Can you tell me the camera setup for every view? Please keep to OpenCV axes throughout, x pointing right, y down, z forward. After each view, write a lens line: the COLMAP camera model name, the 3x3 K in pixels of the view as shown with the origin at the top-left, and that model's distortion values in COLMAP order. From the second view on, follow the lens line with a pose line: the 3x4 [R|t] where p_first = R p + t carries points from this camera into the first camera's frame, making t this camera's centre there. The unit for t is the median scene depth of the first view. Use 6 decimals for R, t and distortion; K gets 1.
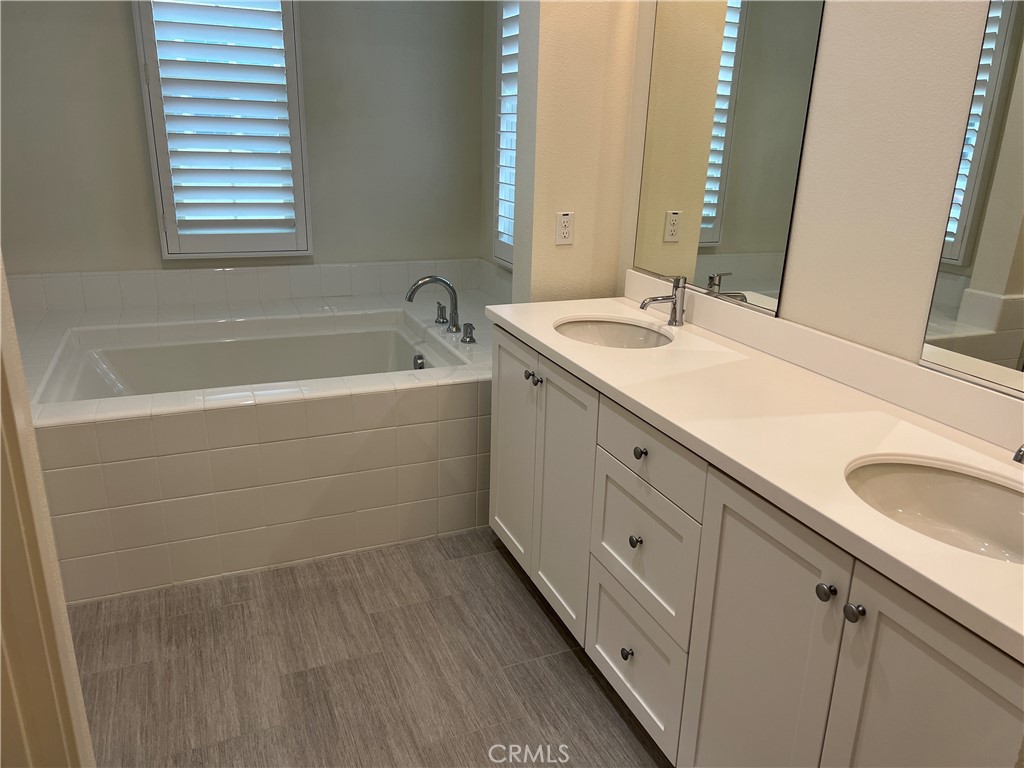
lens RADIAL K [[762.5, 0, 510.5], [0, 762.5, 381.1], [0, 0, 1]] dist [0.058616, -0.078417]
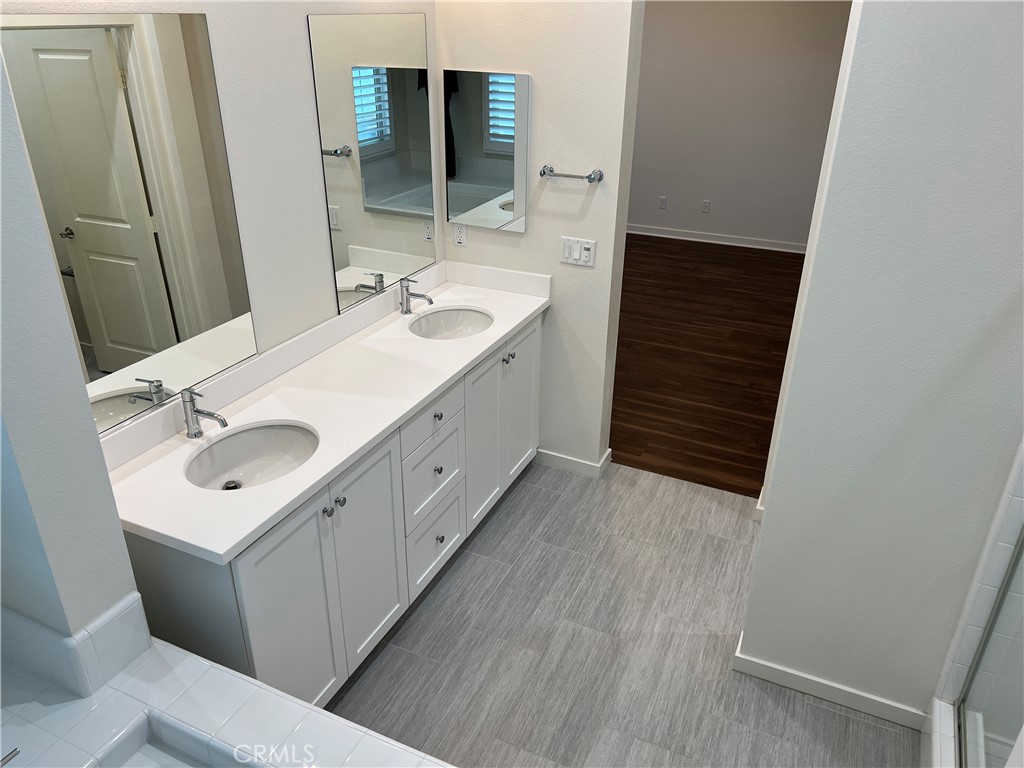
lens RADIAL K [[762.5, 0, 516.3], [0, 762.5, 384.3], [0, 0, 1]] dist [0.058616, -0.078417]
pose [[-0.673886, -0.359494, 0.645478, -0.665080], [0.206471, 0.747205, 0.631708, -0.655738], [-0.709399, 0.558971, -0.429306, 1.091906]]
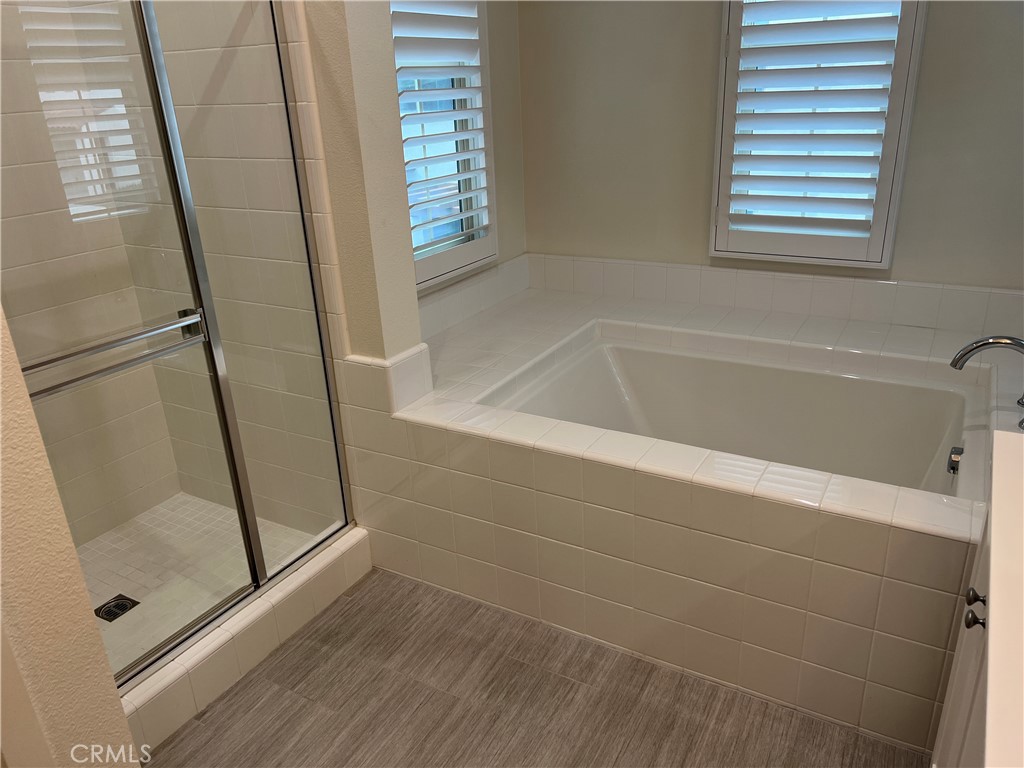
lens RADIAL K [[762.5, 0, 516.7], [0, 762.5, 388.6], [0, 0, 1]] dist [0.058616, -0.078417]
pose [[0.615837, 0.247610, -0.747953, 0.178998], [-0.194745, 0.967713, 0.160016, -0.159861], [0.763426, 0.047117, 0.644175, 0.378832]]
